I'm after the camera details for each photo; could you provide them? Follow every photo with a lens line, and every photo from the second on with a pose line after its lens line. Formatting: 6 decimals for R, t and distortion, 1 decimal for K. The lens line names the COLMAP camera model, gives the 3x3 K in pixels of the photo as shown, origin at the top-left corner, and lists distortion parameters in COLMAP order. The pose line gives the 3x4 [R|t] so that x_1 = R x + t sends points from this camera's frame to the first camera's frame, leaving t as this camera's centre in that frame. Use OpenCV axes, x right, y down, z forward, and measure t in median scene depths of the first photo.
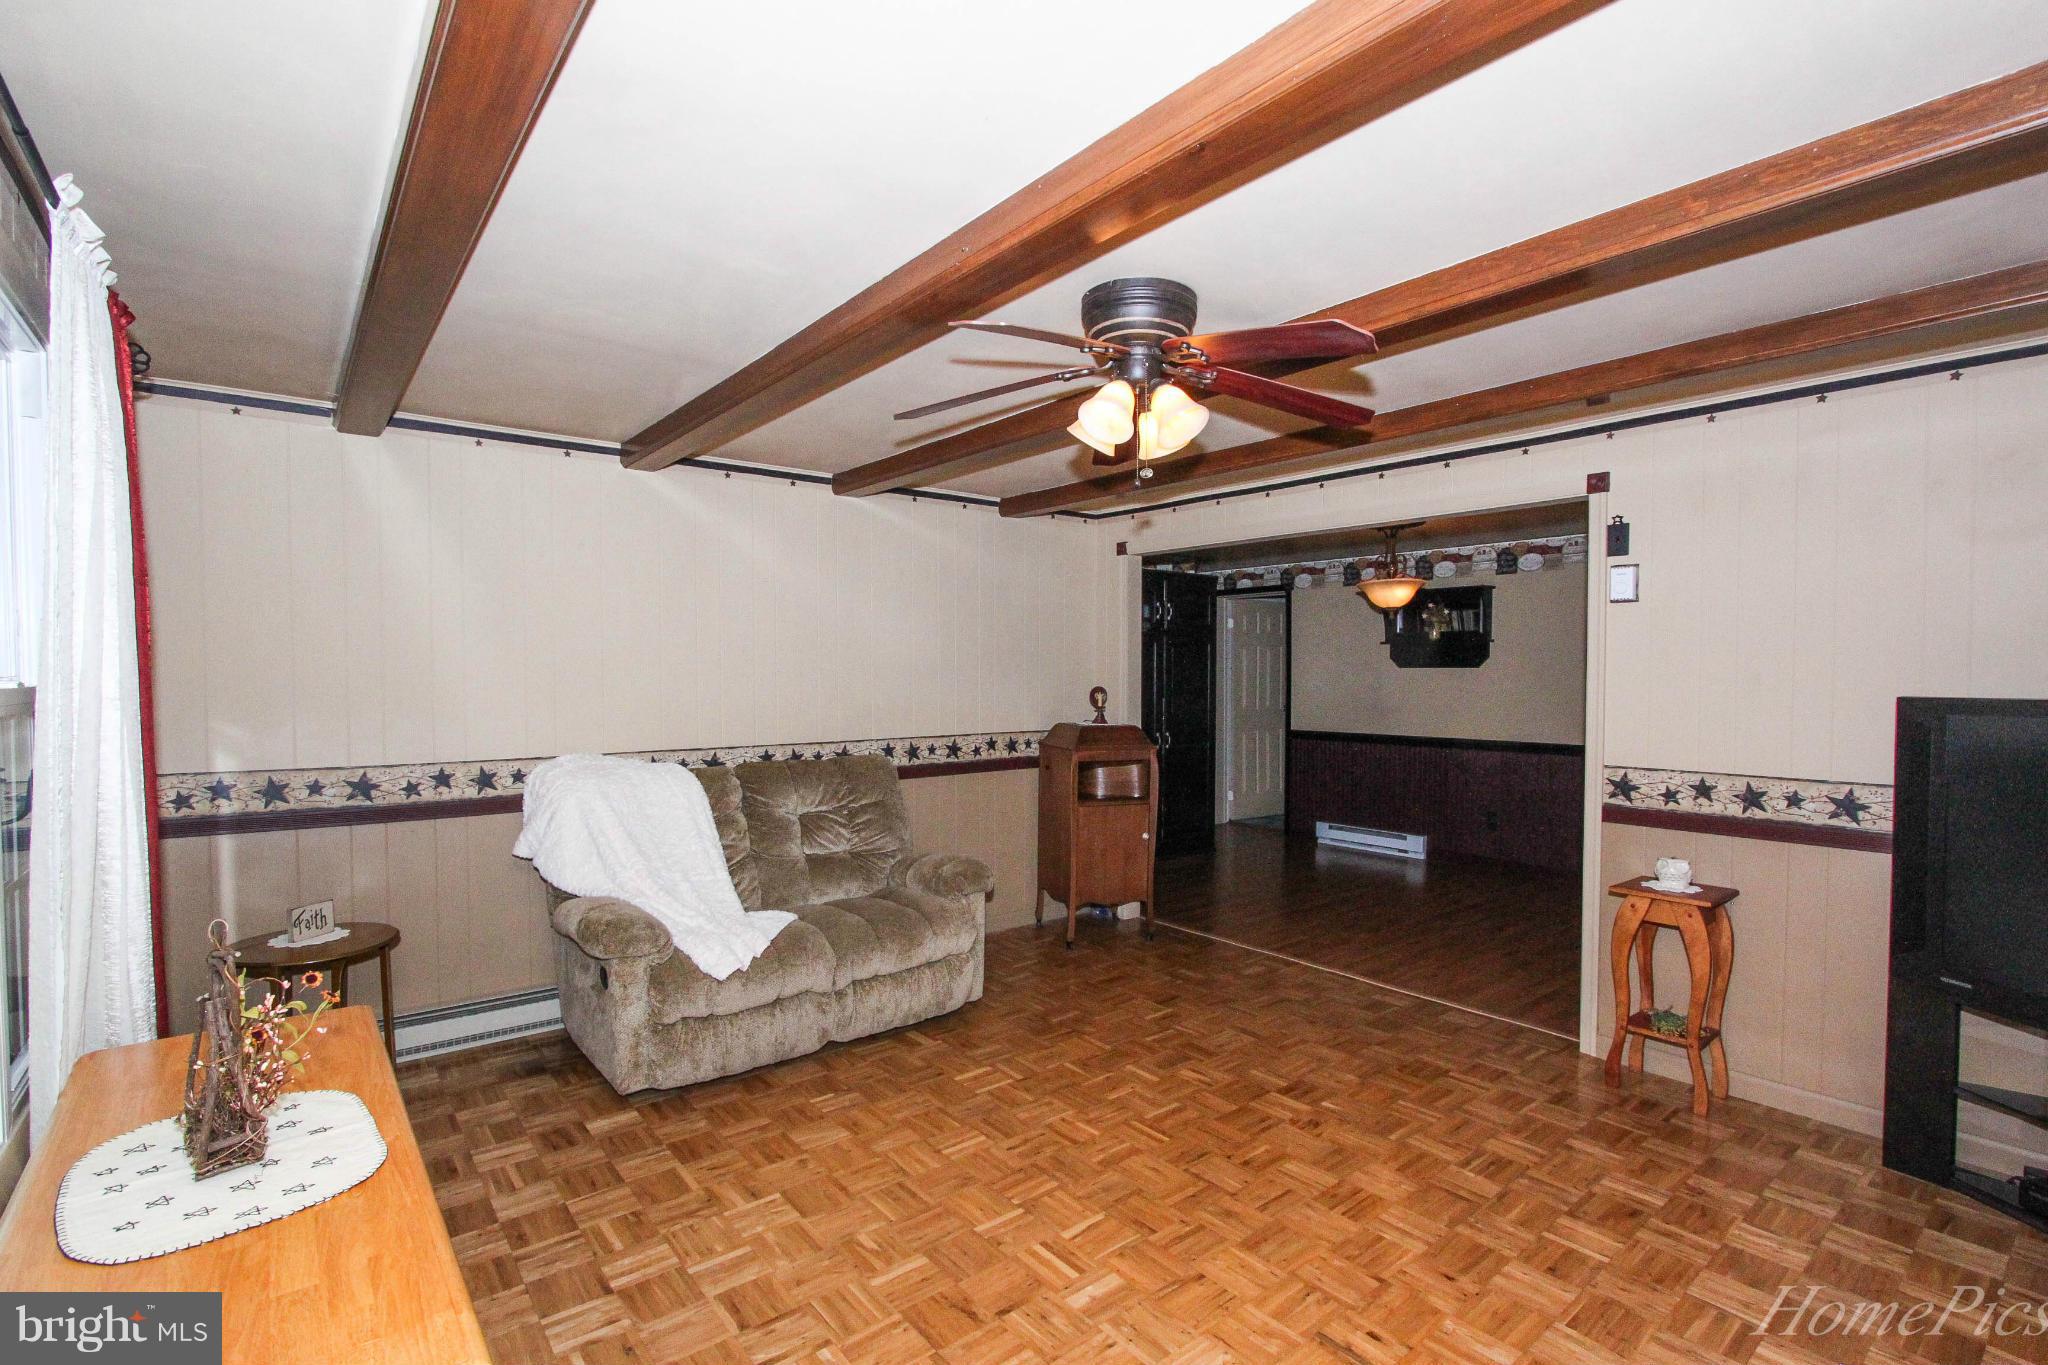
lens RADIAL K [[946.1, 0, 1035.2], [0, 946.1, 695.3], [0, 0, 1]] dist [-0.001661, 0.000017]
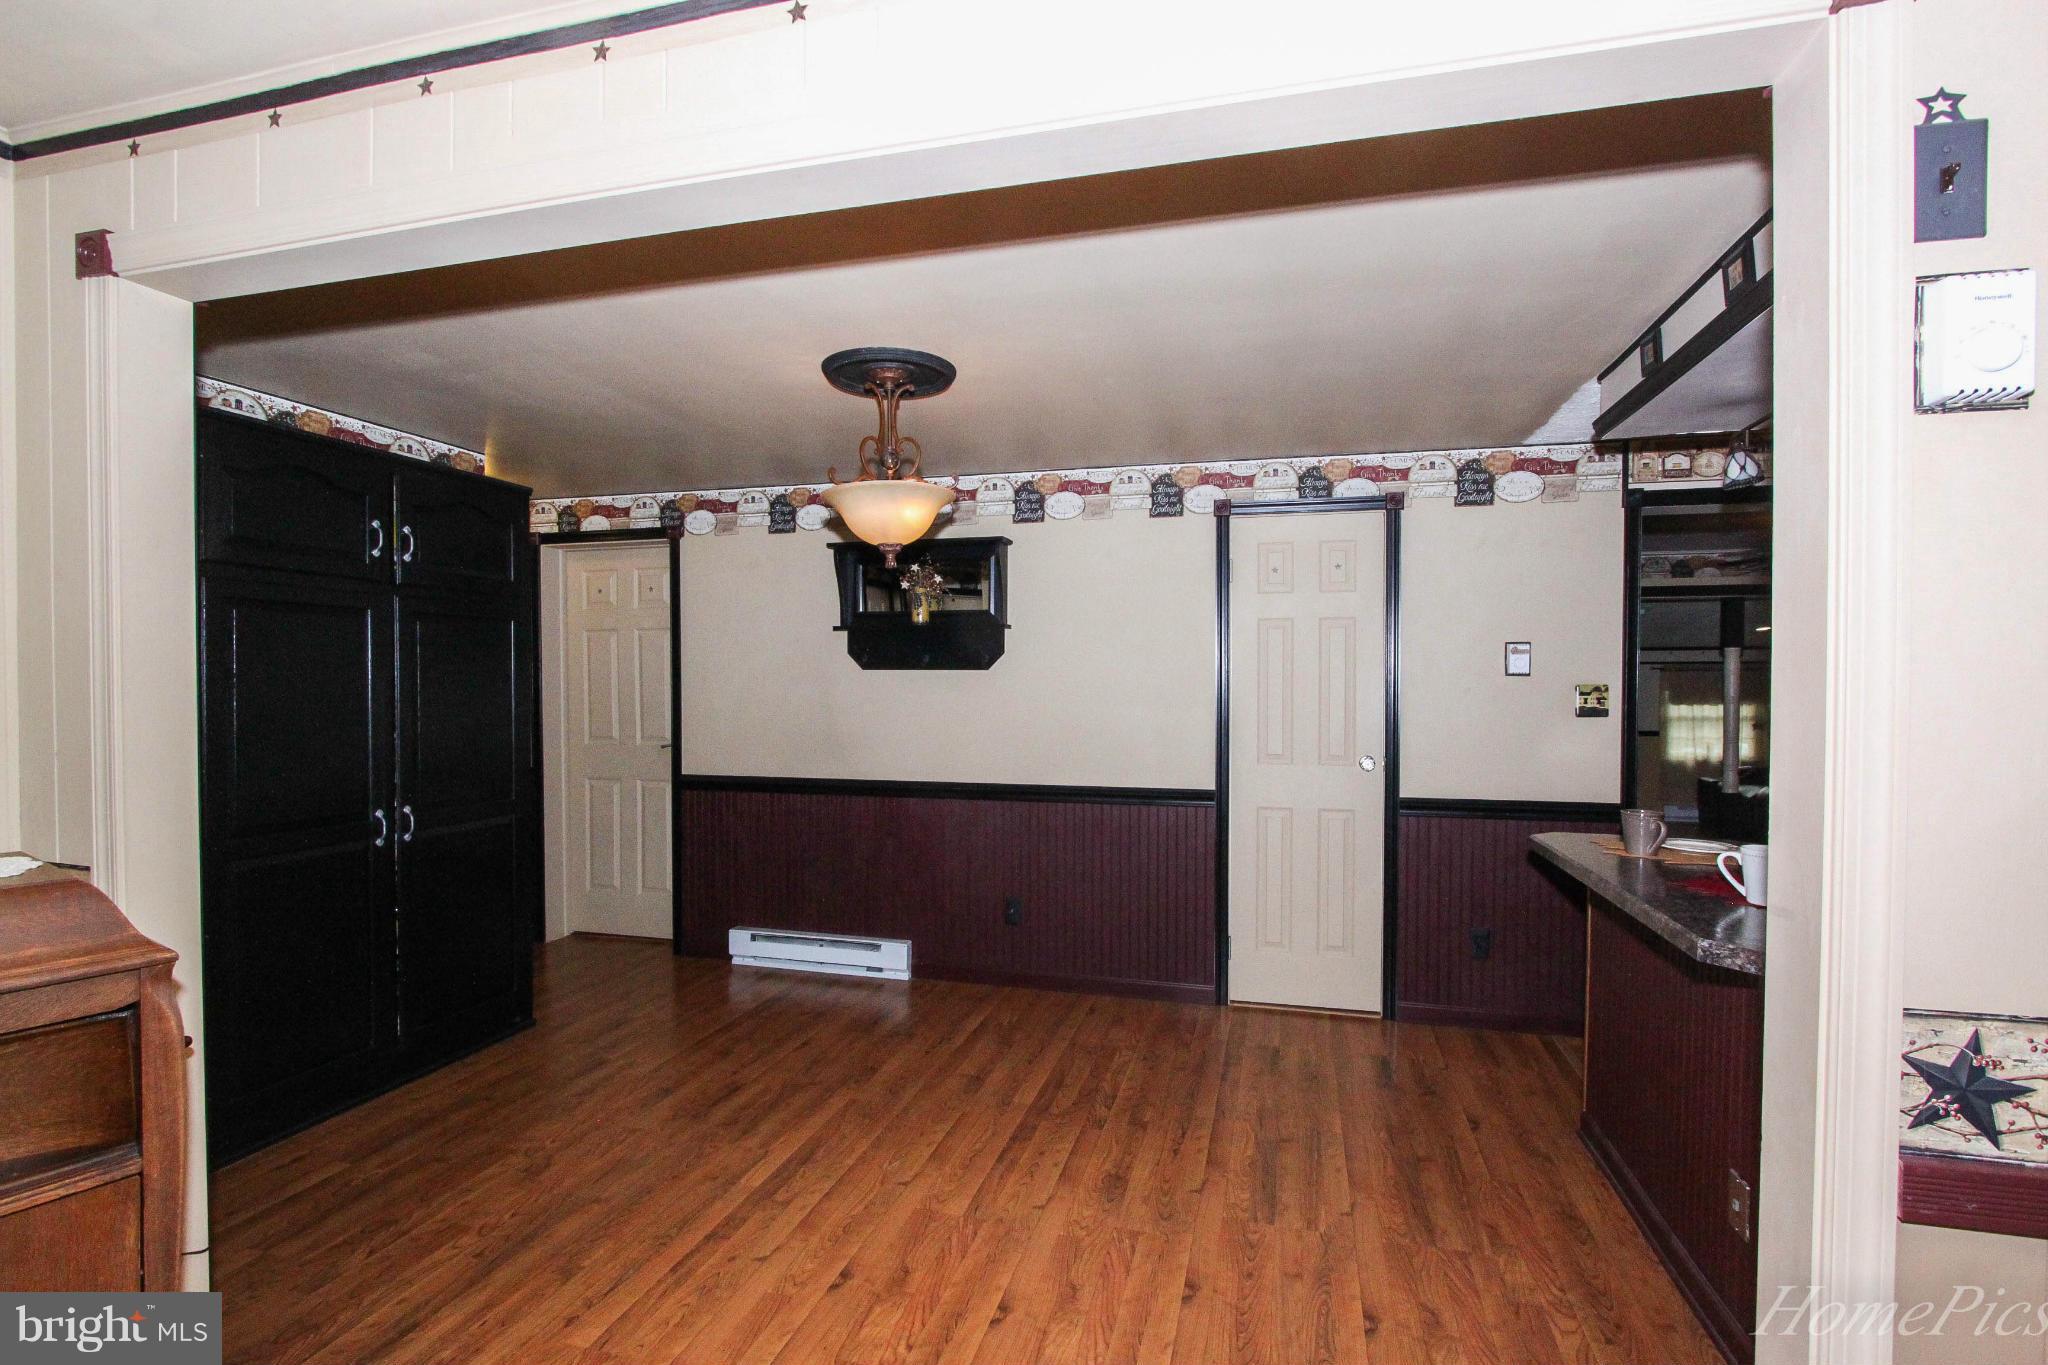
lens RADIAL K [[946.1, 0, 1035.2], [0, 946.1, 695.3], [0, 0, 1]] dist [-0.001661, 0.000017]
pose [[0.808747, -0.011485, 0.588045, 0.106772], [0.015274, 0.999882, -0.001478, -0.009044], [-0.587959, 0.010177, 0.808827, 0.411096]]
